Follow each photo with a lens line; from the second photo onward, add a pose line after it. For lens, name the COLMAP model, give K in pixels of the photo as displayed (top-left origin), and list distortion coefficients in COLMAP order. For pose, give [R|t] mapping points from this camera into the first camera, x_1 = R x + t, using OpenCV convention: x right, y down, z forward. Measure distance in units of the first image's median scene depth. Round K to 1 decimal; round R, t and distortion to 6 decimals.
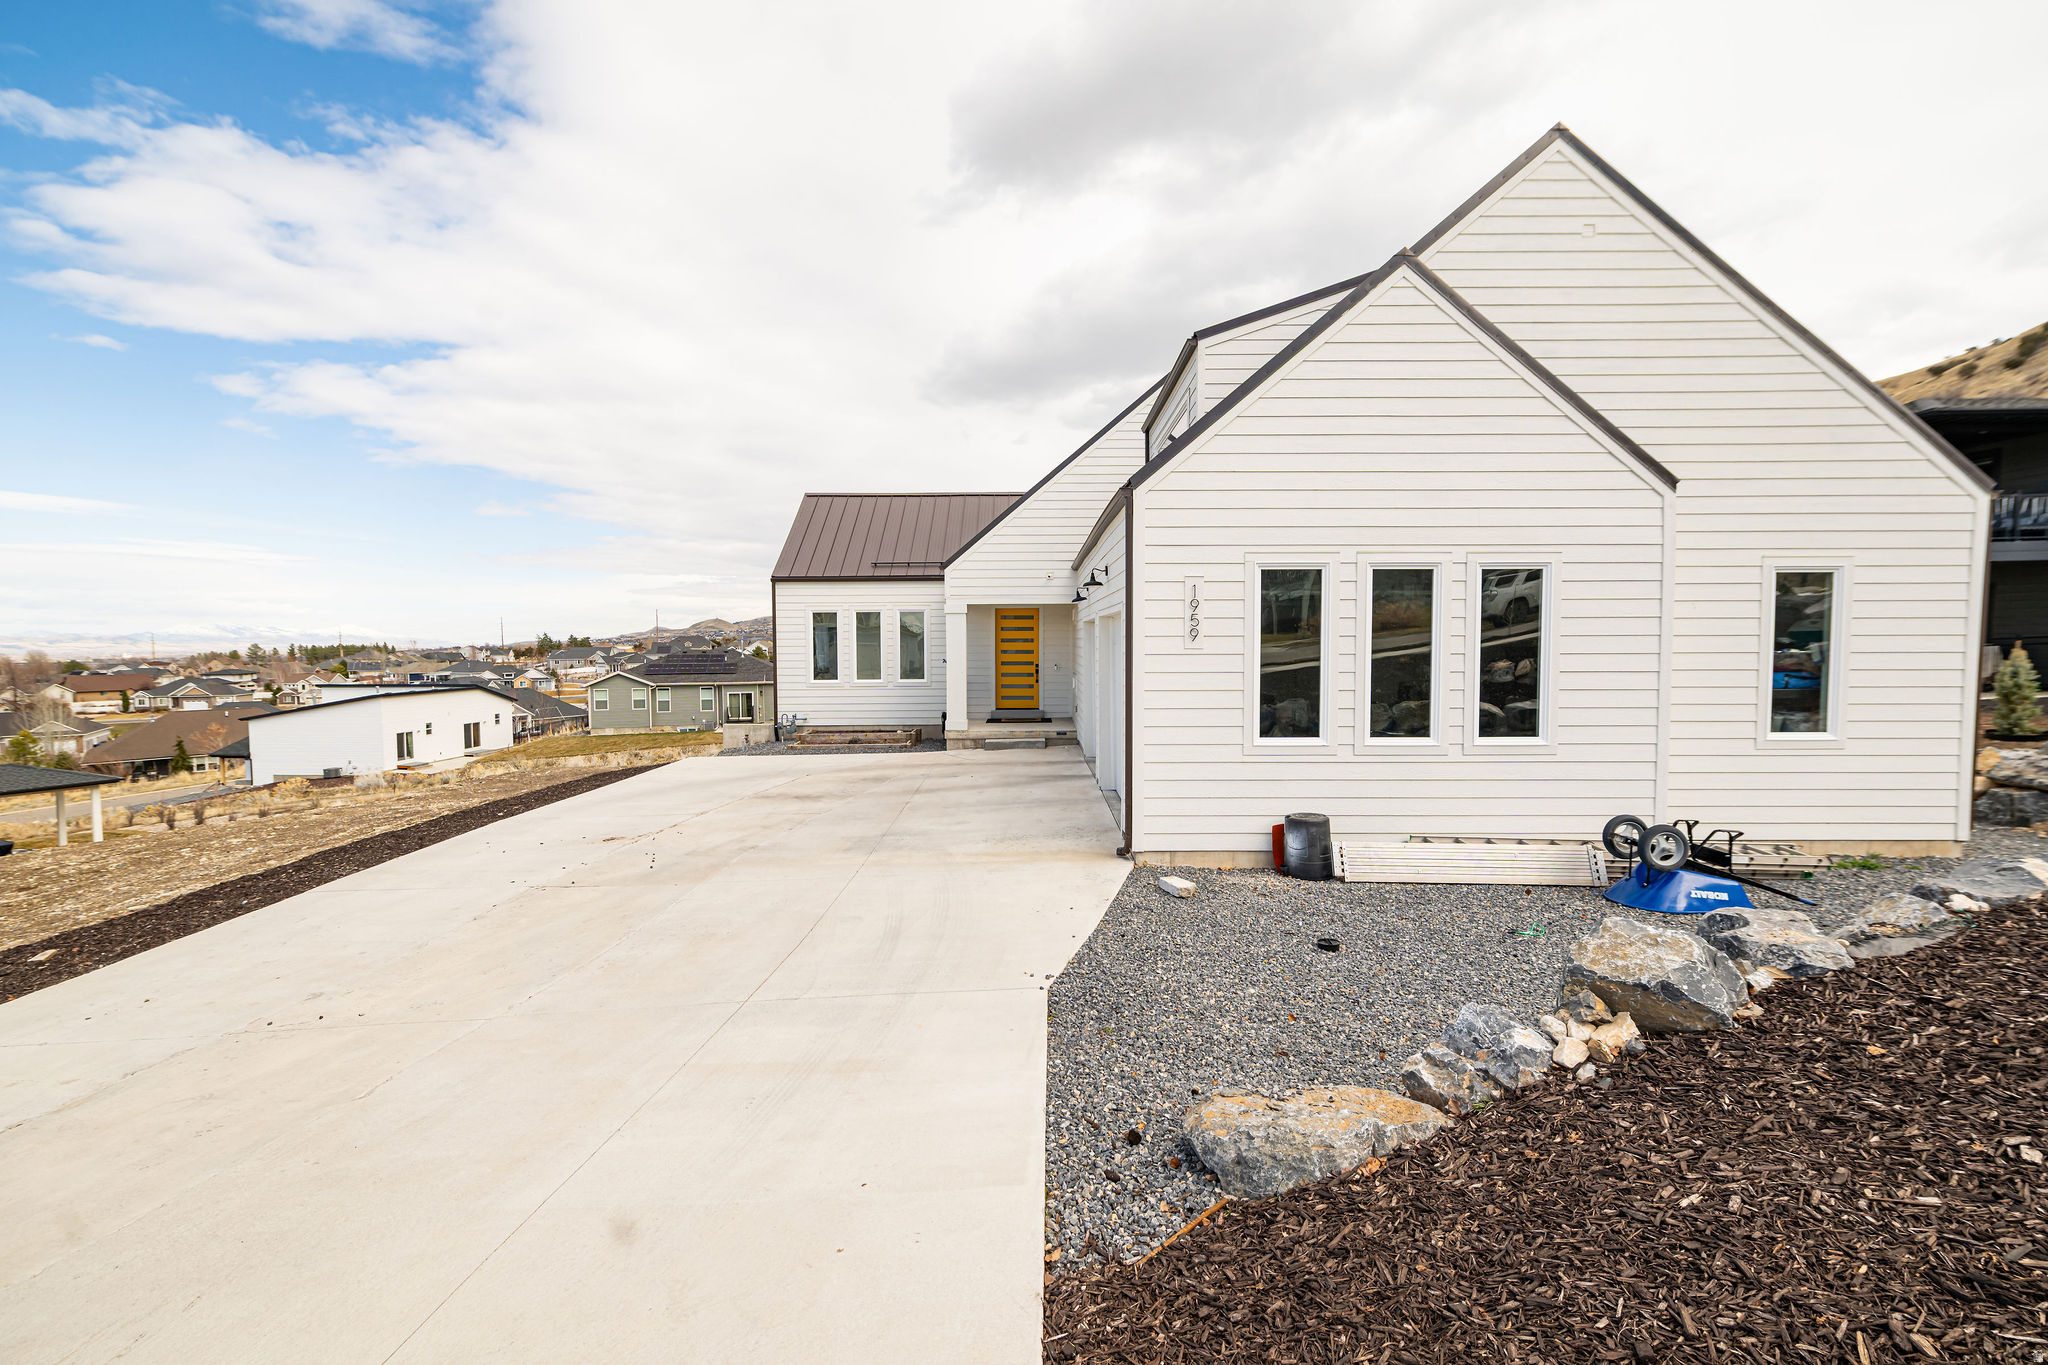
lens RADIAL K [[811.3, 0, 1074.4], [0, 811.3, 651.1], [0, 0, 1]] dist [0.003027, -0.000192]
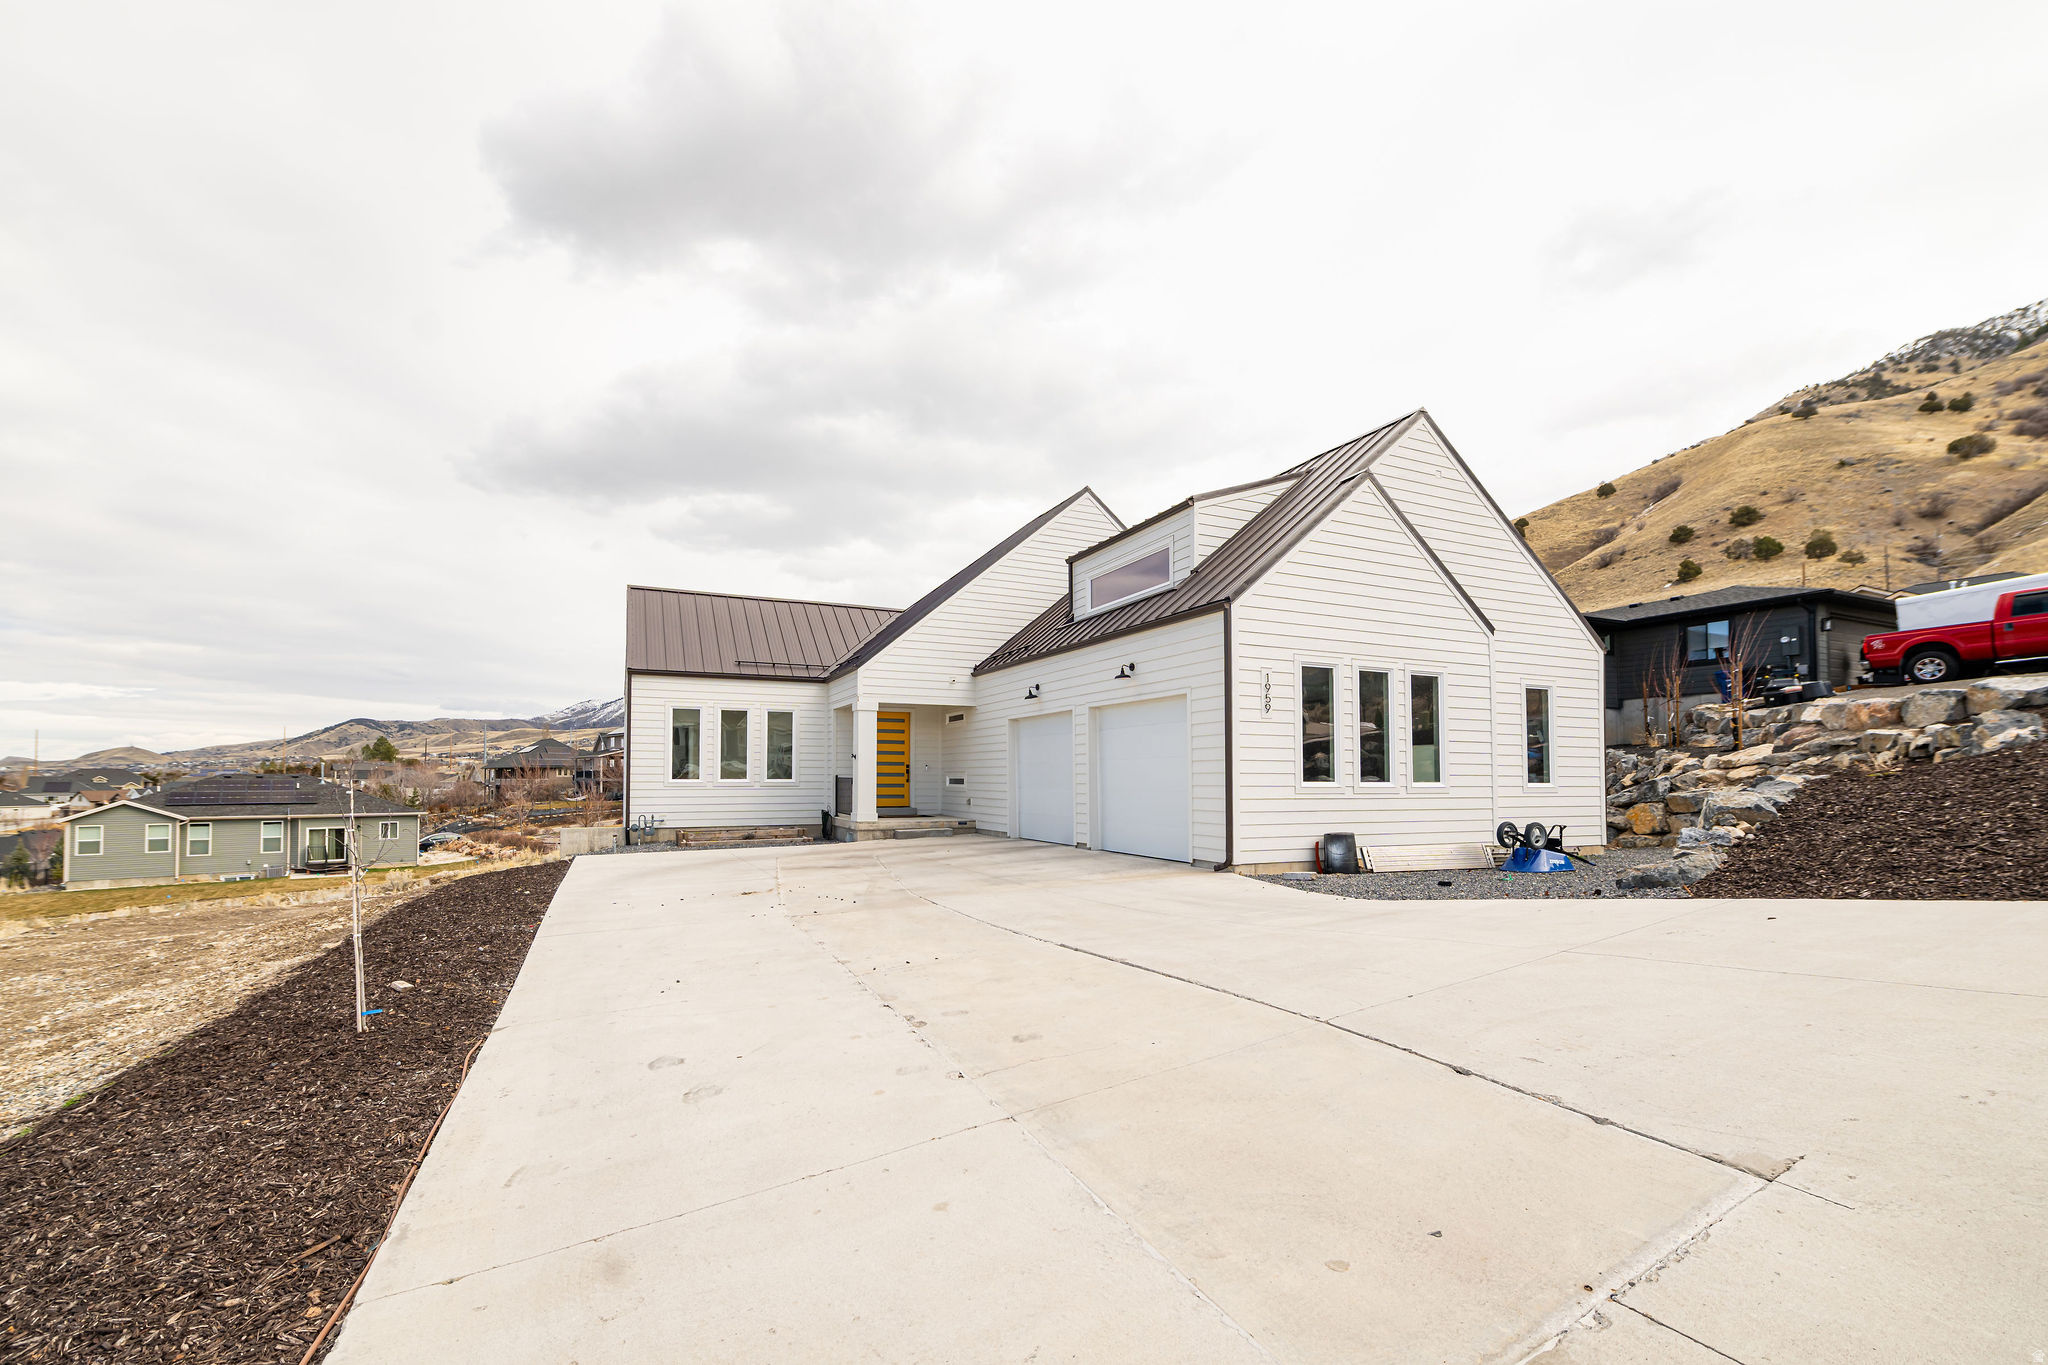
lens RADIAL K [[871.5, 0, 990.8], [0, 871.5, 724.1], [0, 0, 1]] dist [0.006954, -0.000034]
pose [[0.909353, 0.035632, 0.414497, -0.895051], [0.001722, 0.995995, -0.089398, 0.138224], [-0.416022, 0.082008, 0.905649, -0.174873]]
